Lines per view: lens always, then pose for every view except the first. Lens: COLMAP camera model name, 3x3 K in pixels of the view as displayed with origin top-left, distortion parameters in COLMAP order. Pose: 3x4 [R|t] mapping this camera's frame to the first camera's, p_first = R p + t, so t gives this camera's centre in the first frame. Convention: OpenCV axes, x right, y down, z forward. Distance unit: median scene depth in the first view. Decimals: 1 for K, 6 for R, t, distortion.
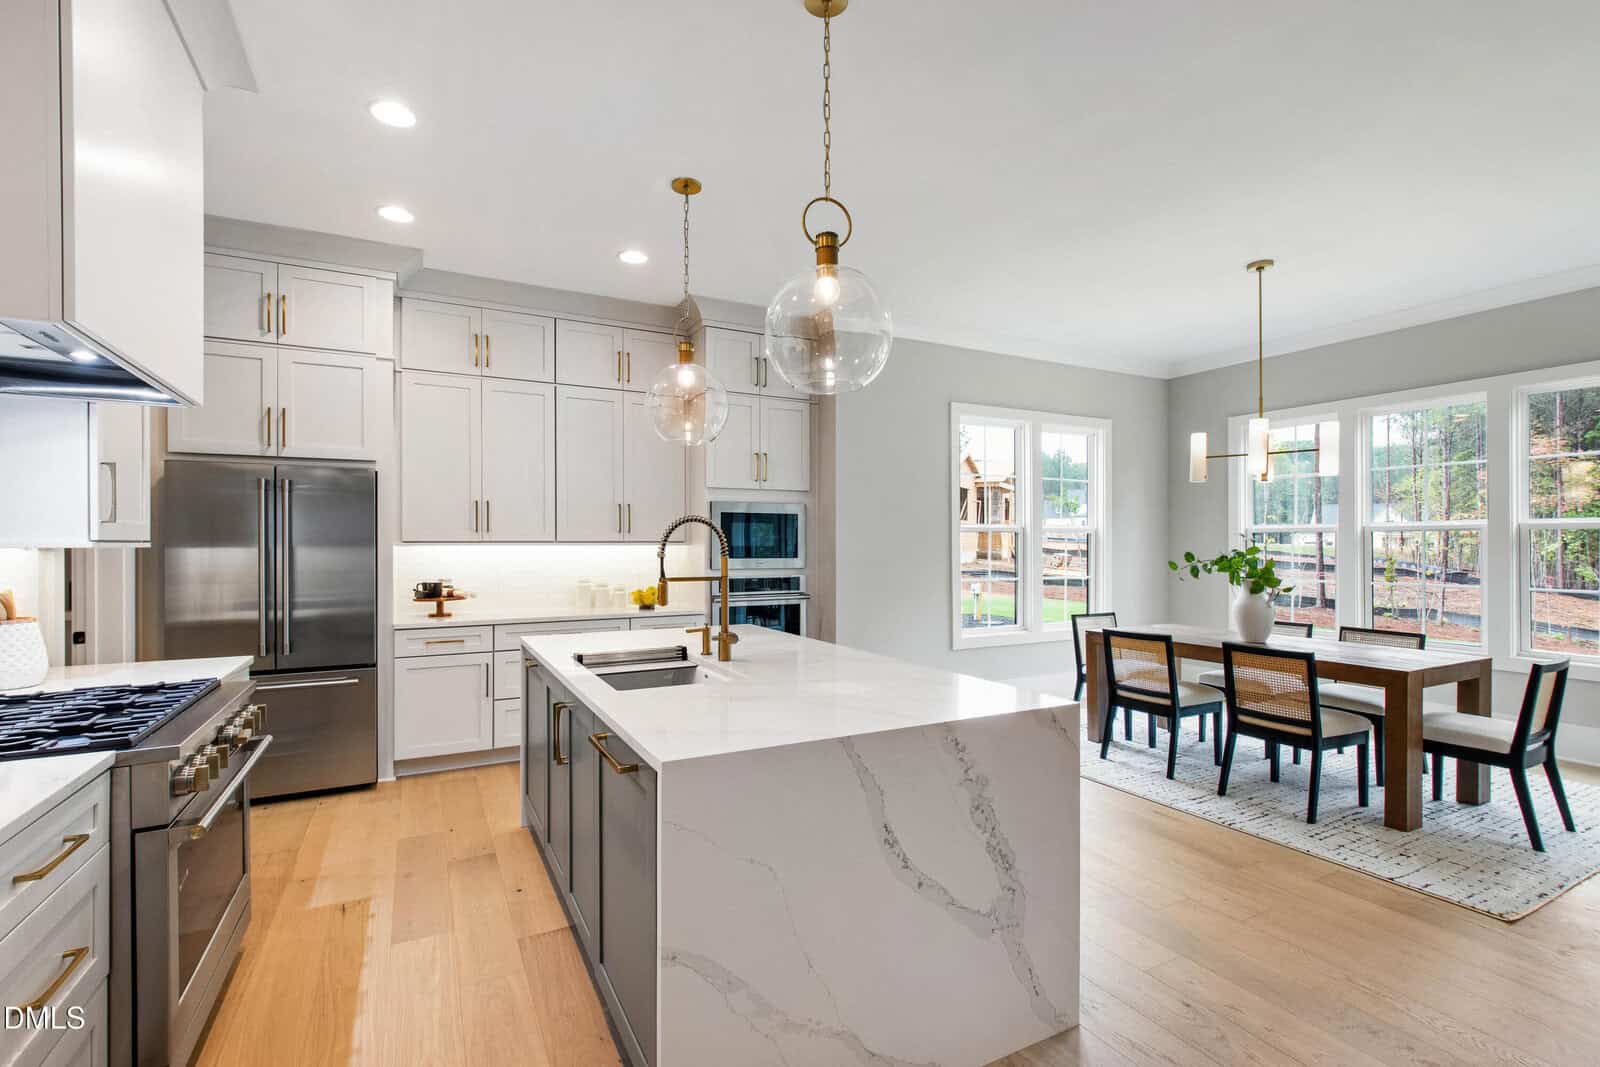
lens RADIAL K [[709.7, 0, 789.5], [0, 709.7, 539.4], [0, 0, 1]] dist [-0.000272, 0.001084]
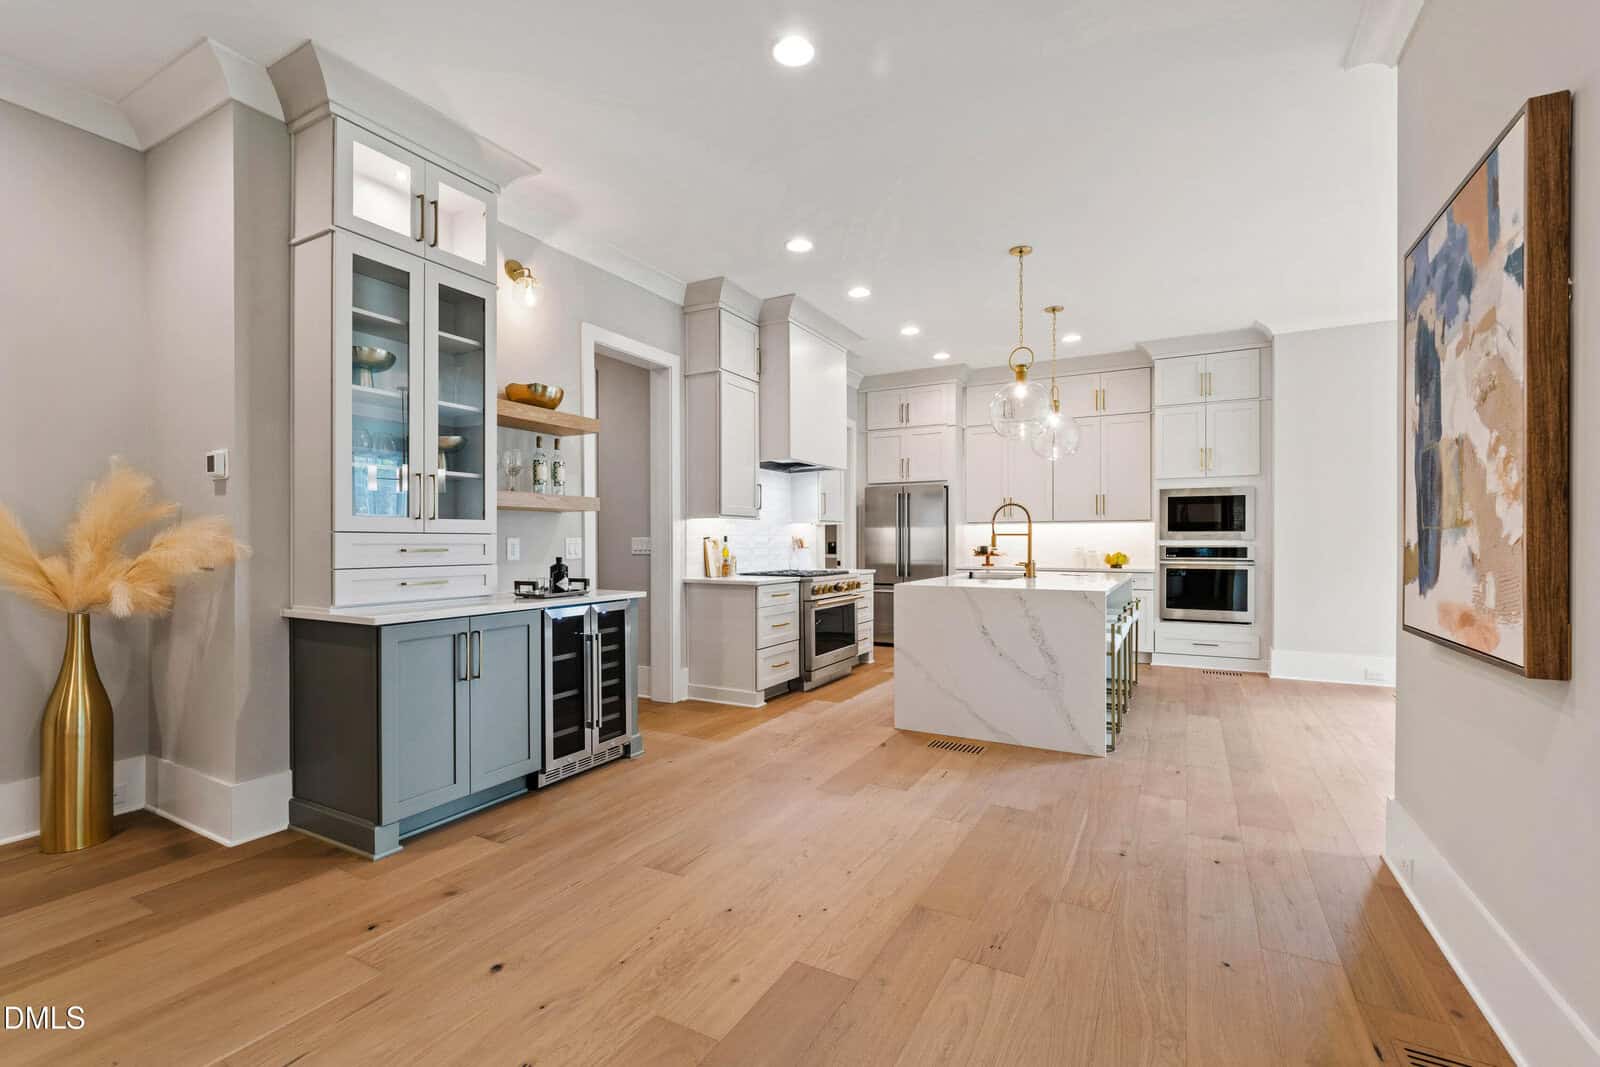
lens RADIAL K [[709.7, 0, 792.6], [0, 709.7, 541.4], [0, 0, 1]] dist [-0.000272, 0.001084]
pose [[0.544175, 0.002416, -0.838968, 0.696558], [0.007716, 0.999939, 0.007884, 0.031423], [0.838936, -0.010764, 0.544123, -0.339836]]
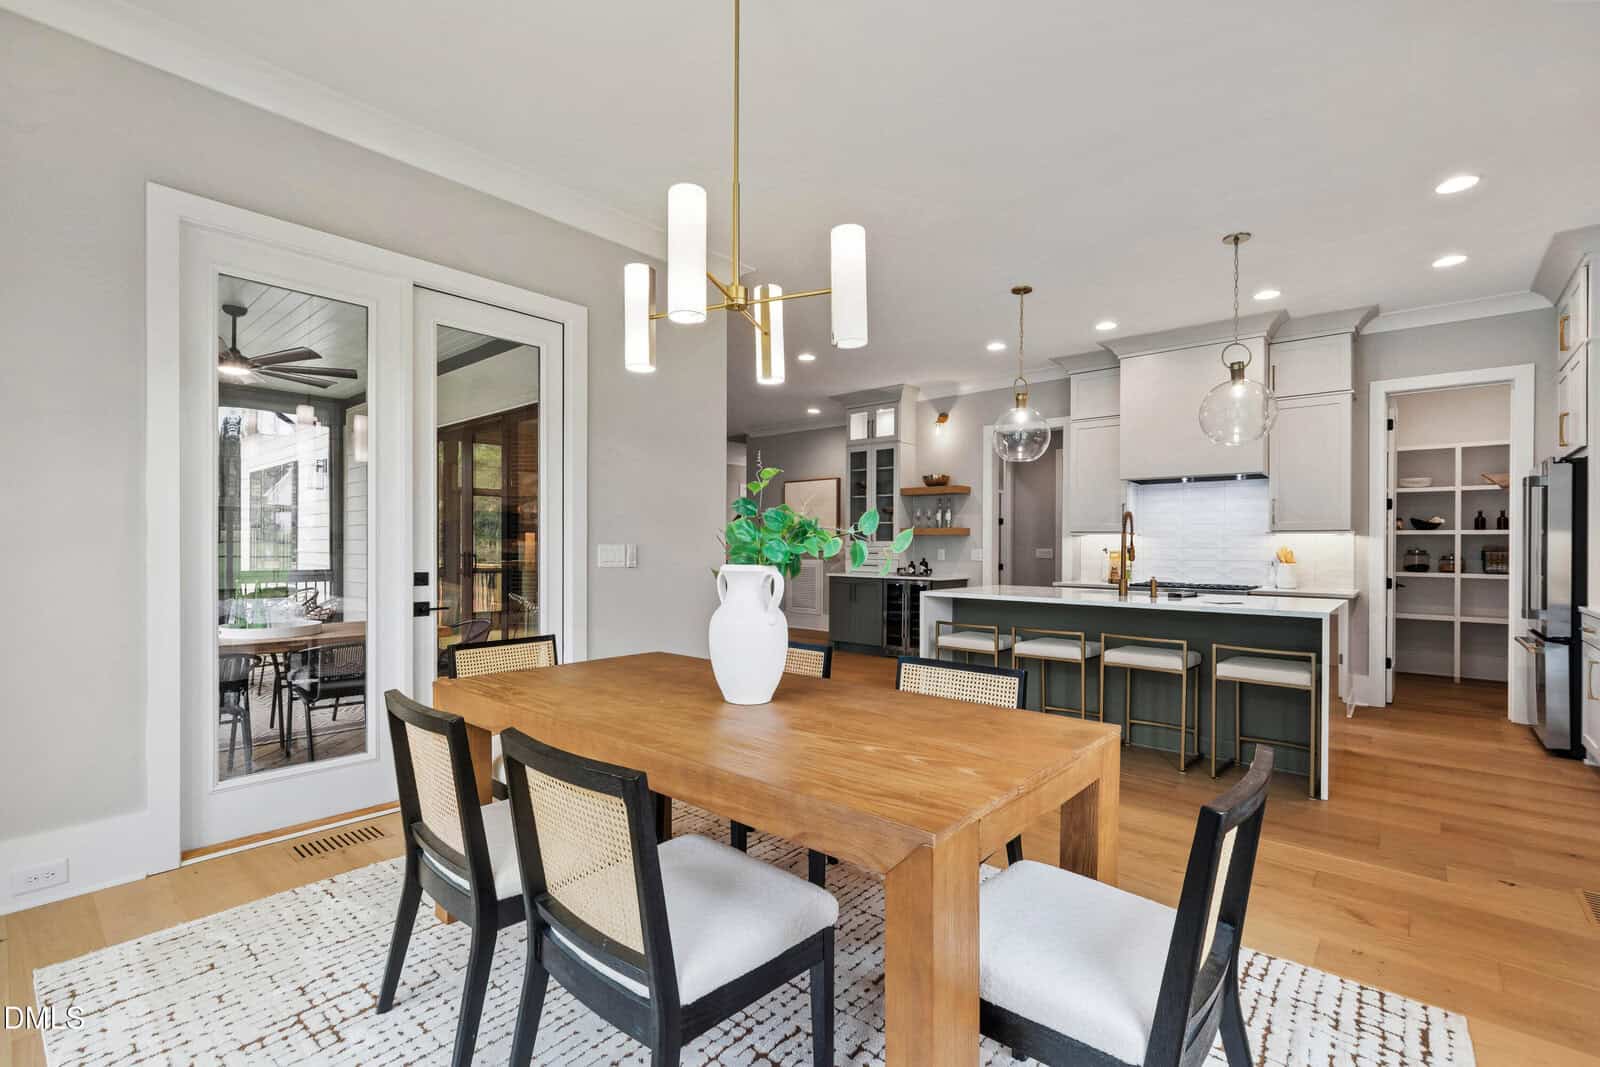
lens RADIAL K [[709.7, 0, 786.0], [0, 709.7, 541.2], [0, 0, 1]] dist [-0.000272, 0.001084]
pose [[-0.939271, -0.009926, -0.343033, 0.754385], [-0.004795, 0.999864, -0.015803, 0.042367], [0.343144, -0.013198, -0.939190, 1.388327]]
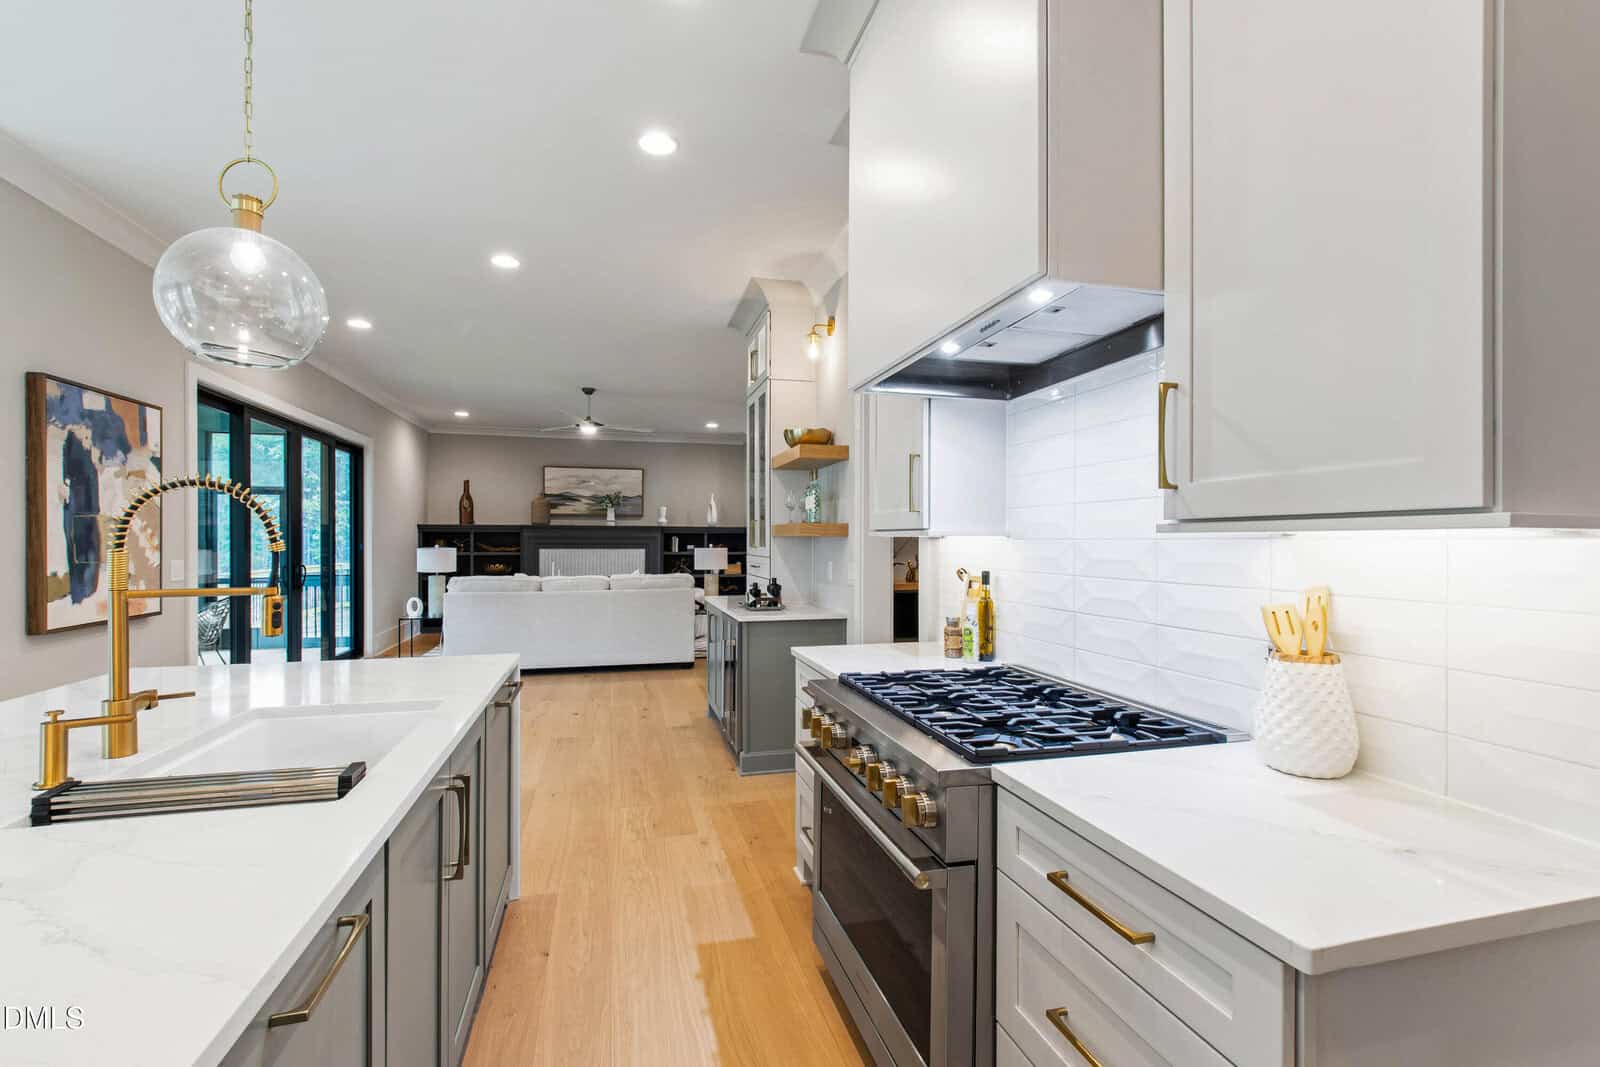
lens RADIAL K [[709.7, 0, 796.4], [0, 709.7, 538.1], [0, 0, 1]] dist [-0.000272, 0.001084]
pose [[-0.972602, 0.002078, 0.232467, -0.406608], [-0.000444, 0.999942, -0.010798, 0.010515], [-0.232476, -0.010606, -0.972544, 0.825570]]
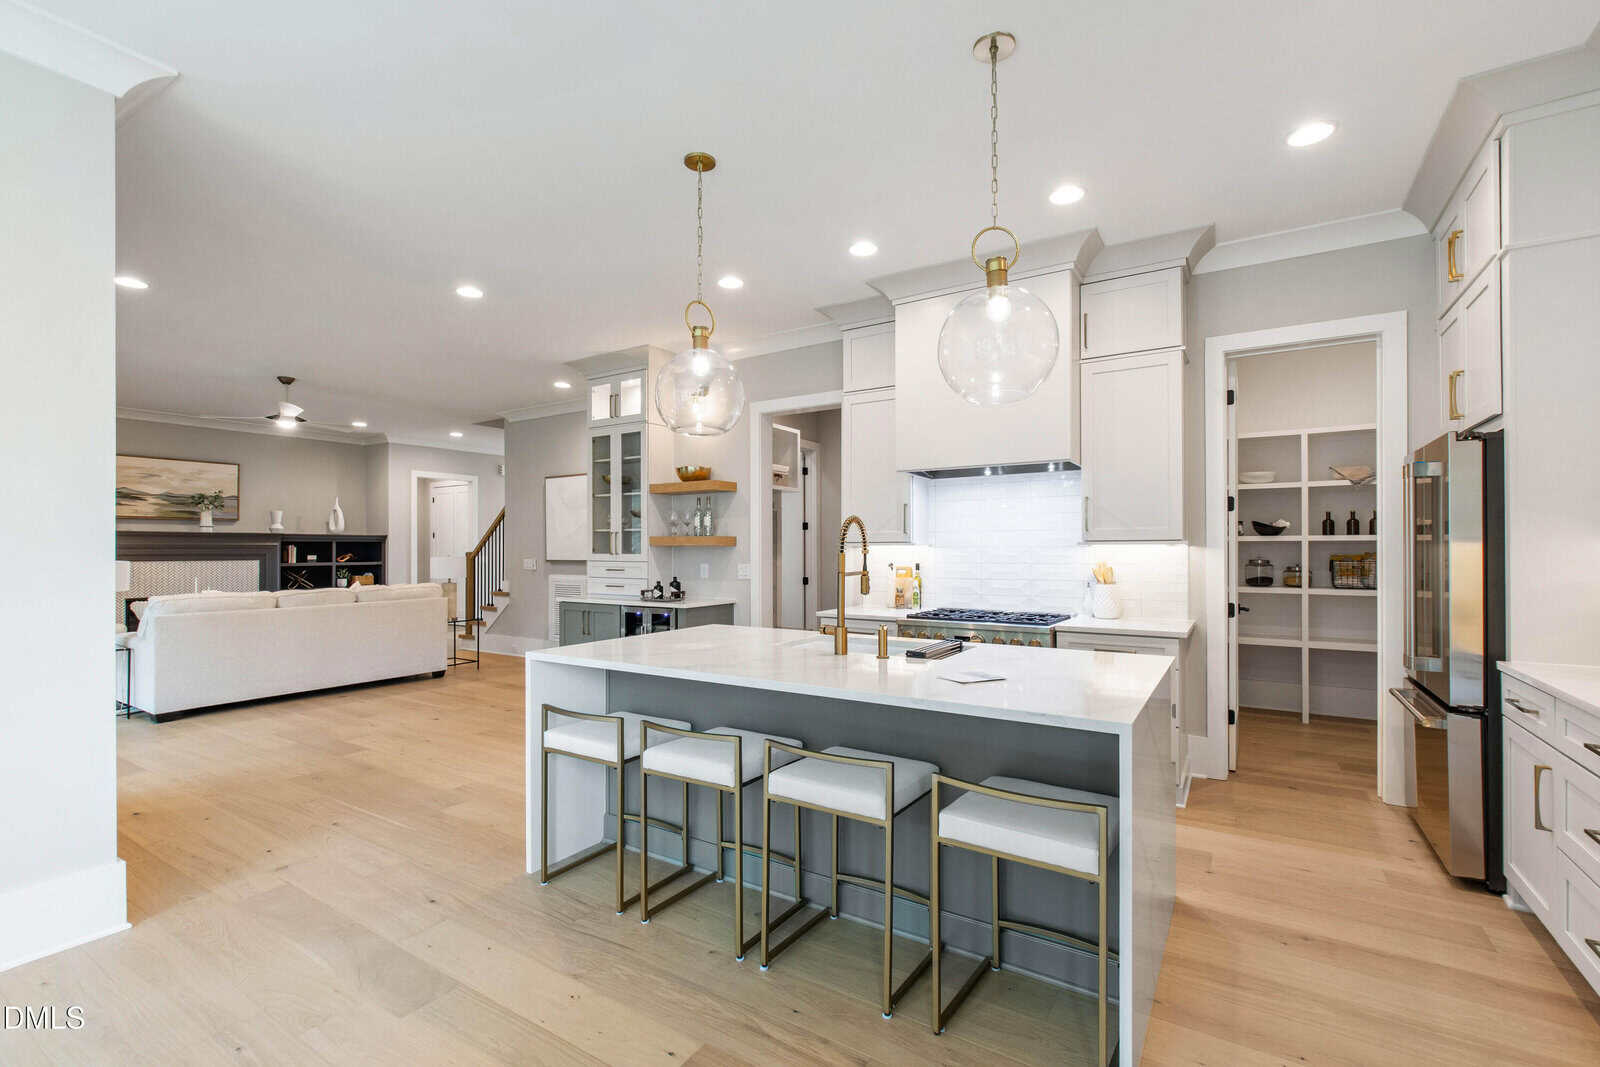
lens RADIAL K [[709.7, 0, 788.7], [0, 709.7, 541.3], [0, 0, 1]] dist [-0.000272, 0.001084]
pose [[-0.876732, -0.002228, -0.480974, 0.288611], [0.007166, 0.999818, -0.017693, 0.014019], [0.480926, -0.018959, -0.876556, 1.118913]]
